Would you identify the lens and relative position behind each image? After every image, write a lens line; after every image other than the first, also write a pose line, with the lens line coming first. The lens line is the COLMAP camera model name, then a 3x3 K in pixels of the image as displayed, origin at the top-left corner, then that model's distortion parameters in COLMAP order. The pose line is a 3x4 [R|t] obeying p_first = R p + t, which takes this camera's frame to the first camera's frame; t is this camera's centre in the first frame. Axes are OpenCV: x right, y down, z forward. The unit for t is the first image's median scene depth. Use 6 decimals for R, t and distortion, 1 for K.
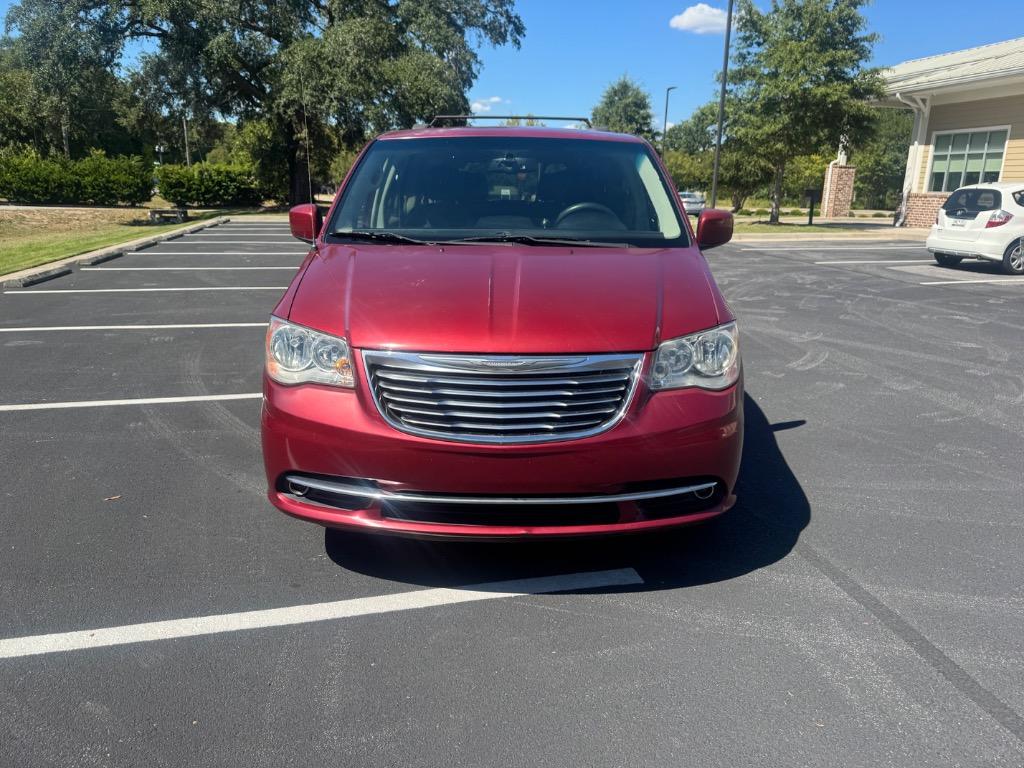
lens RADIAL K [[716.5, 0, 514.6], [0, 716.5, 376.3], [0, 0, 1]] dist [0.067321, -0.108477]
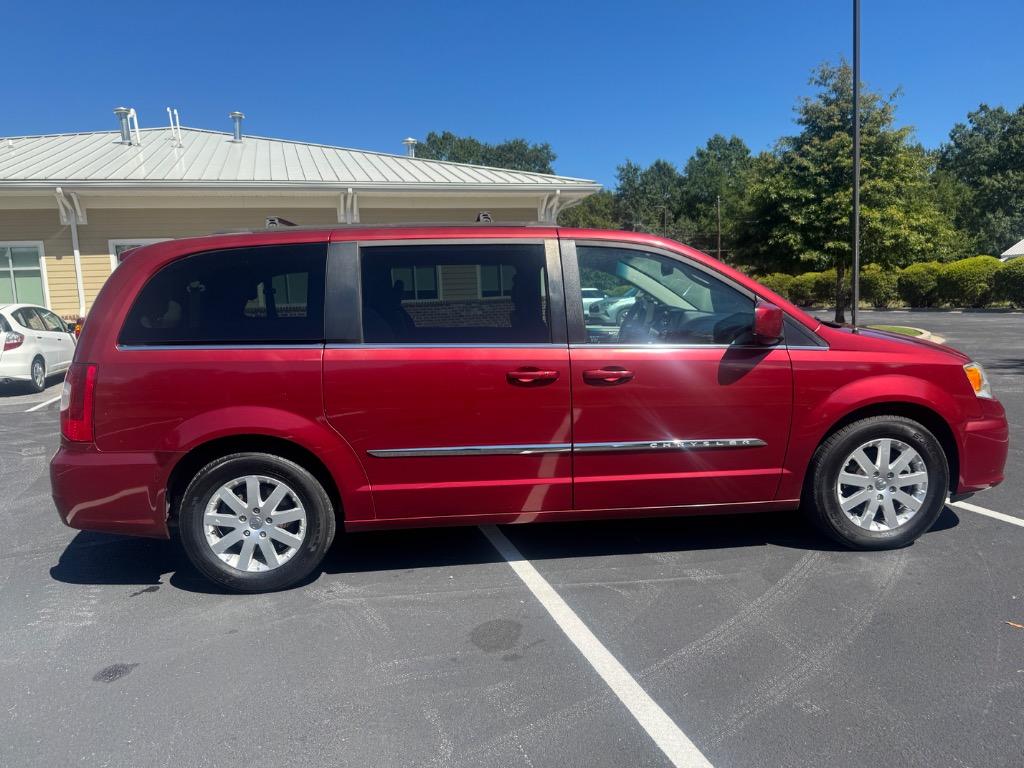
lens RADIAL K [[716.5, 0, 514.6], [0, 716.5, 376.3], [0, 0, 1]] dist [0.067321, -0.108477]
pose [[-0.062399, -0.119918, 0.990821, -0.179895], [0.288378, 0.948245, 0.132927, -0.054391], [-0.955481, 0.294026, -0.024588, 0.202985]]
